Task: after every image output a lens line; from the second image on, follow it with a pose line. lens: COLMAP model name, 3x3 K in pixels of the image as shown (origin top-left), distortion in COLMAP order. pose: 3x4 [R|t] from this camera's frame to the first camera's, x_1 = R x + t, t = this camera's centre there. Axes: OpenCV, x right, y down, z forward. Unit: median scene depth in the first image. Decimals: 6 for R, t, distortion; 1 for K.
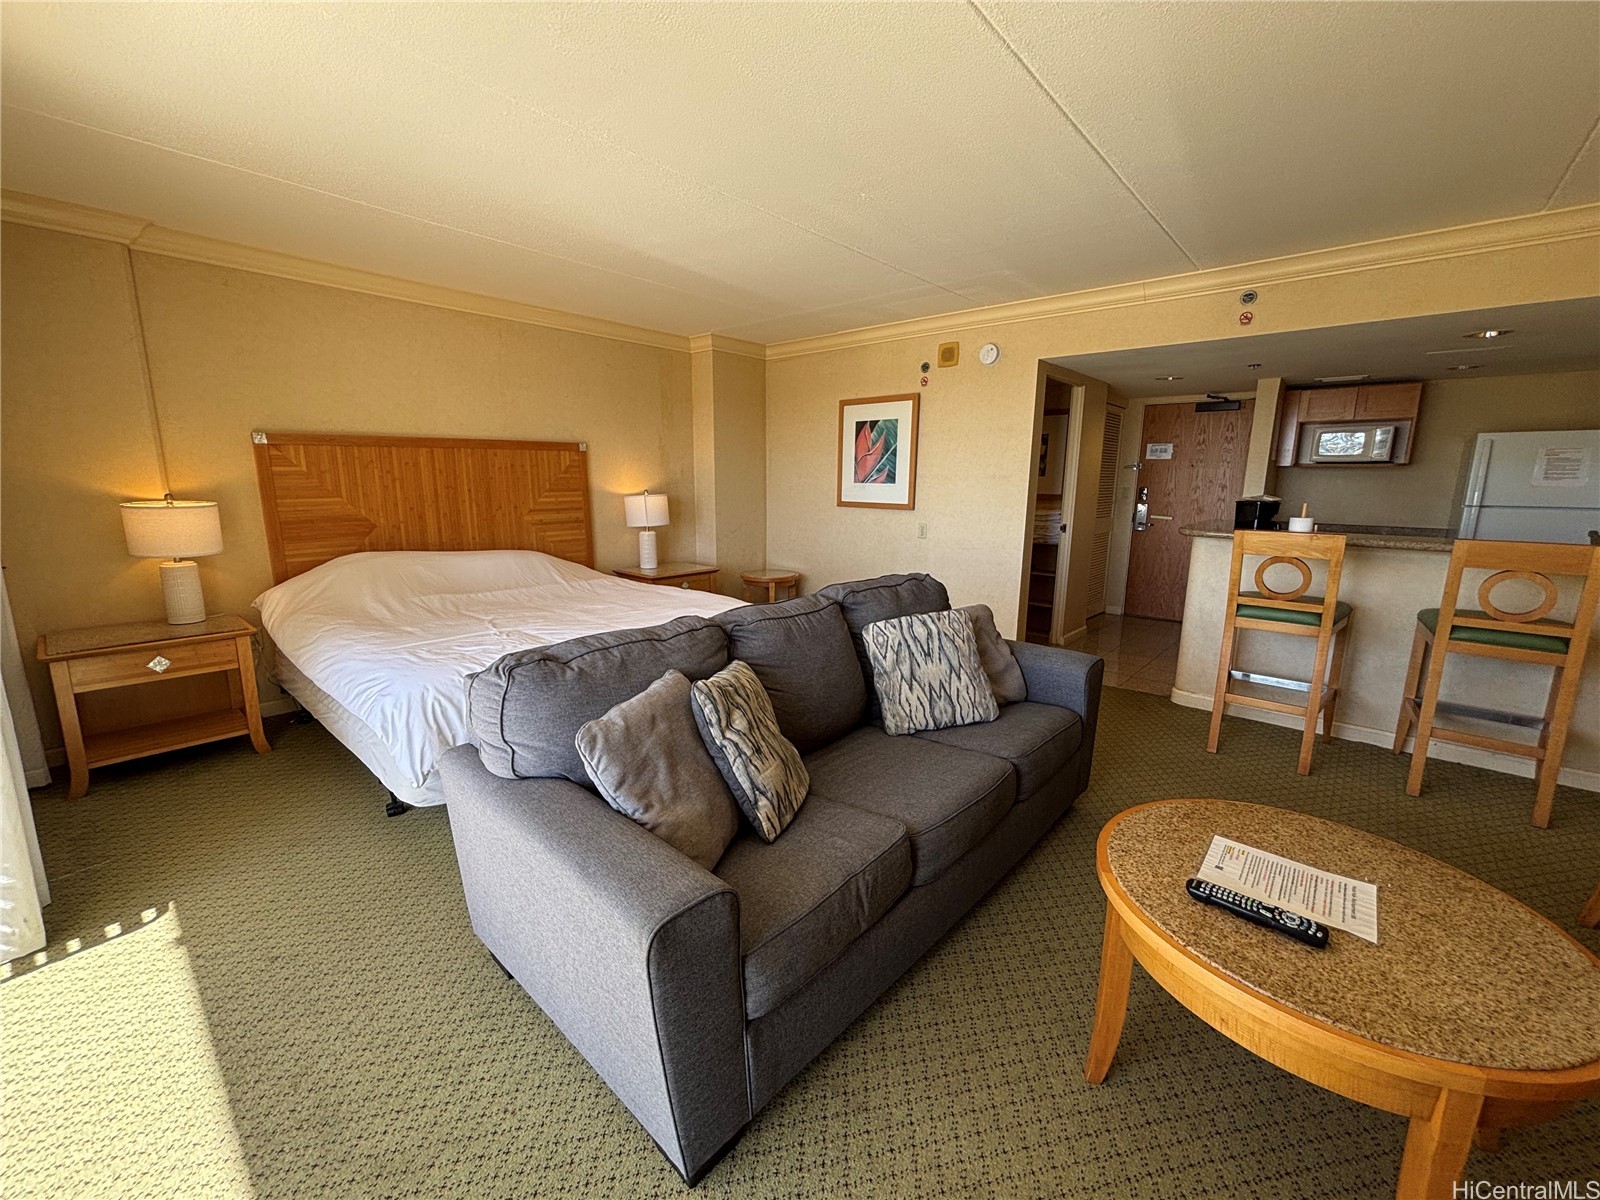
lens RADIAL K [[649.9, 0, 798.5], [0, 649.9, 600.2], [0, 0, 1]] dist [0.000616, -0.000014]
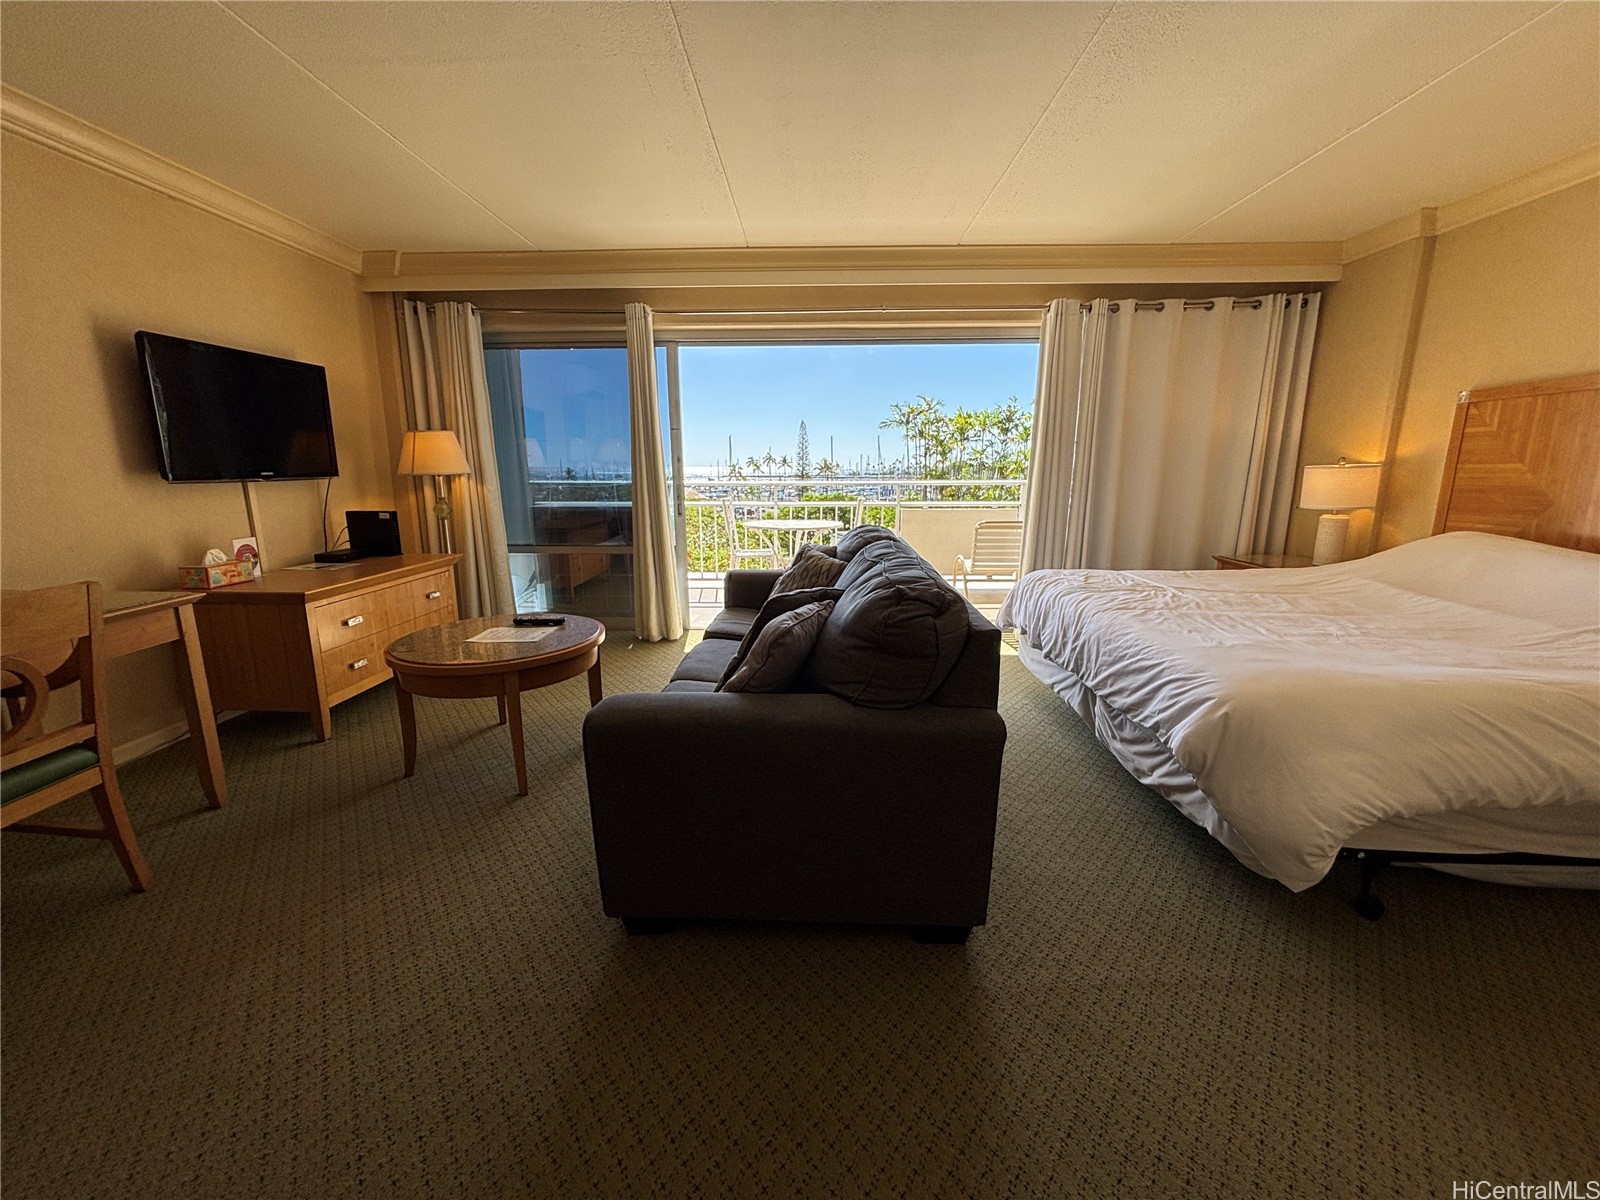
lens RADIAL K [[649.9, 0, 798.5], [0, 649.9, 600.2], [0, 0, 1]] dist [0.000616, -0.000014]
pose [[-0.762490, 0.126183, -0.634576, 0.512282], [-0.126345, 0.932876, 0.337311, -0.167854], [0.634544, 0.337372, -0.695366, 1.113234]]
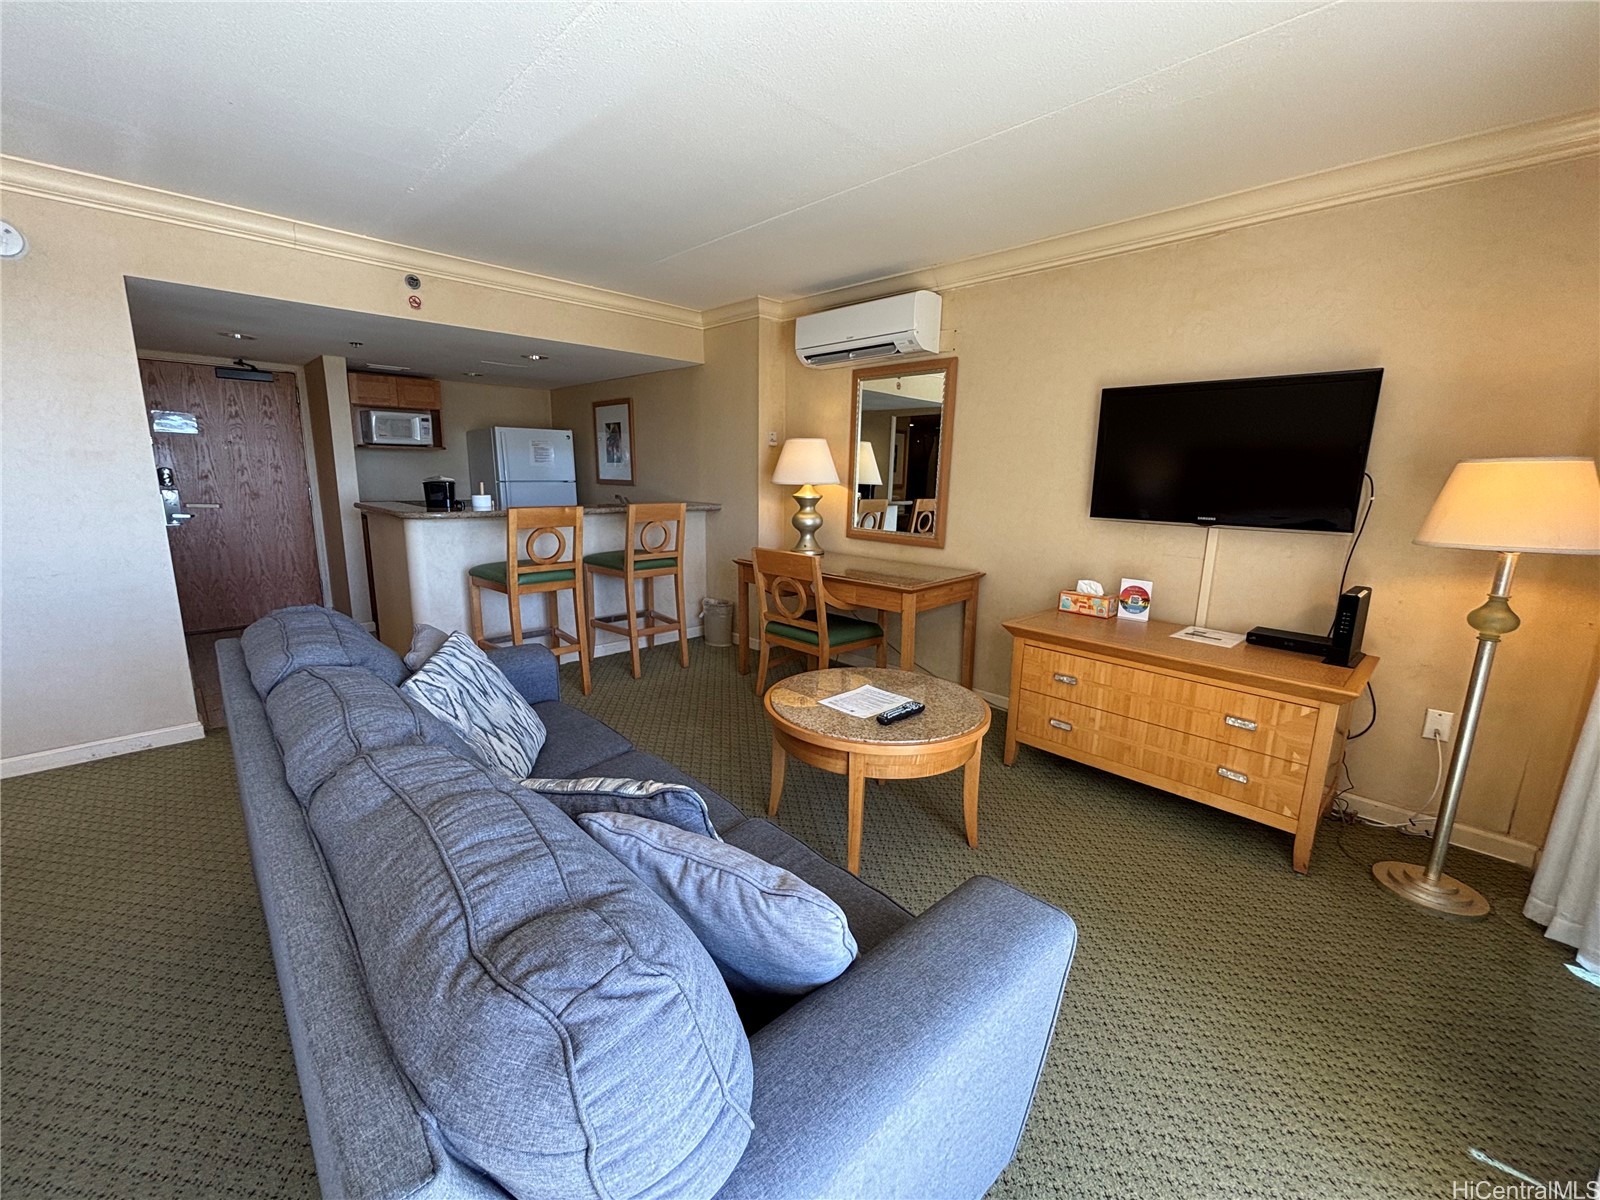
lens RADIAL K [[649.9, 0, 798.5], [0, 649.9, 600.2], [0, 0, 1]] dist [0.000616, -0.000014]
pose [[0.068642, -0.205727, 0.976199, -0.348128], [0.172385, 0.966234, 0.191506, -0.073326], [-0.982635, 0.155137, 0.101789, 0.370385]]
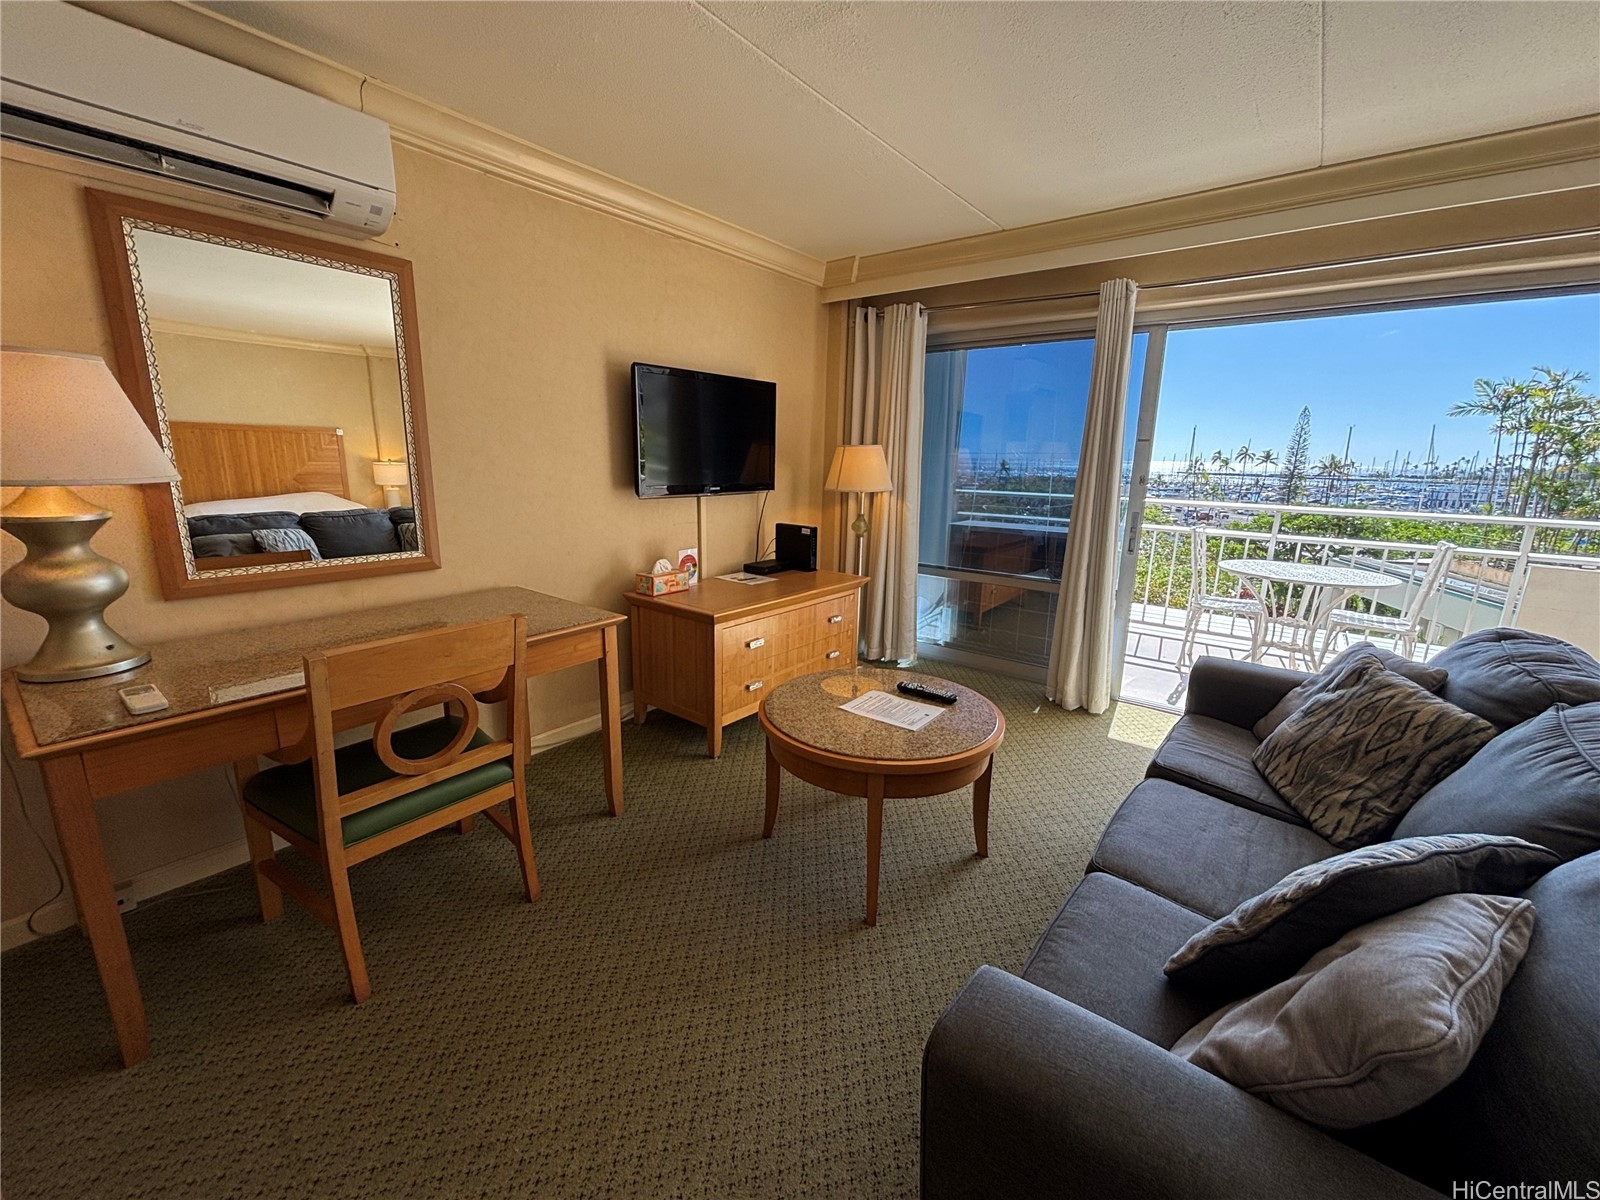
lens RADIAL K [[647.4, 0, 794.2], [0, 647.4, 602.7], [0, 0, 1]] dist [0.003204, 0.000227]
pose [[-0.997587, -0.013064, -0.068191, 0.426415], [-0.039744, 0.912756, 0.406566, -0.172457], [0.056930, 0.408296, -0.911073, 0.901518]]
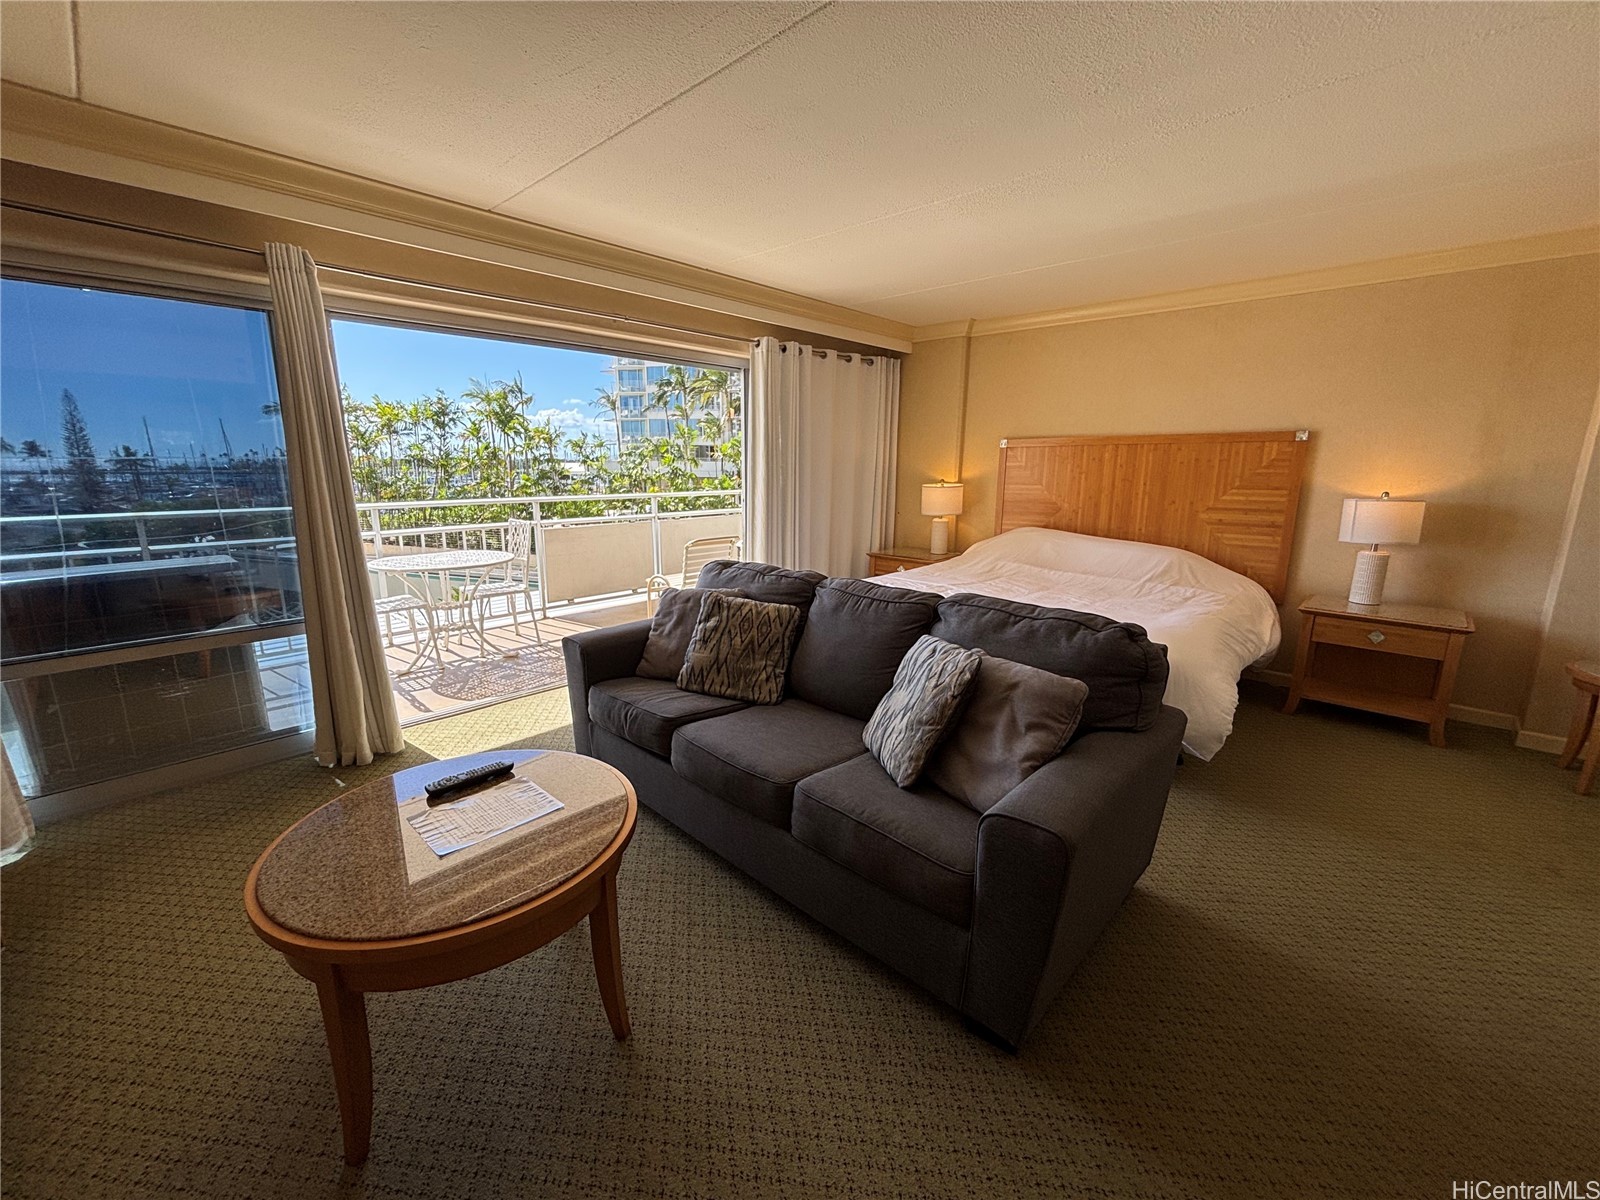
lens RADIAL K [[649.9, 0, 798.5], [0, 649.9, 600.2], [0, 0, 1]] dist [0.000616, -0.000014]
pose [[-0.022737, 0.204106, -0.978685, 0.705083], [-0.195366, 0.959157, 0.204572, -0.113615], [0.980467, 0.195853, 0.018067, 0.564383]]
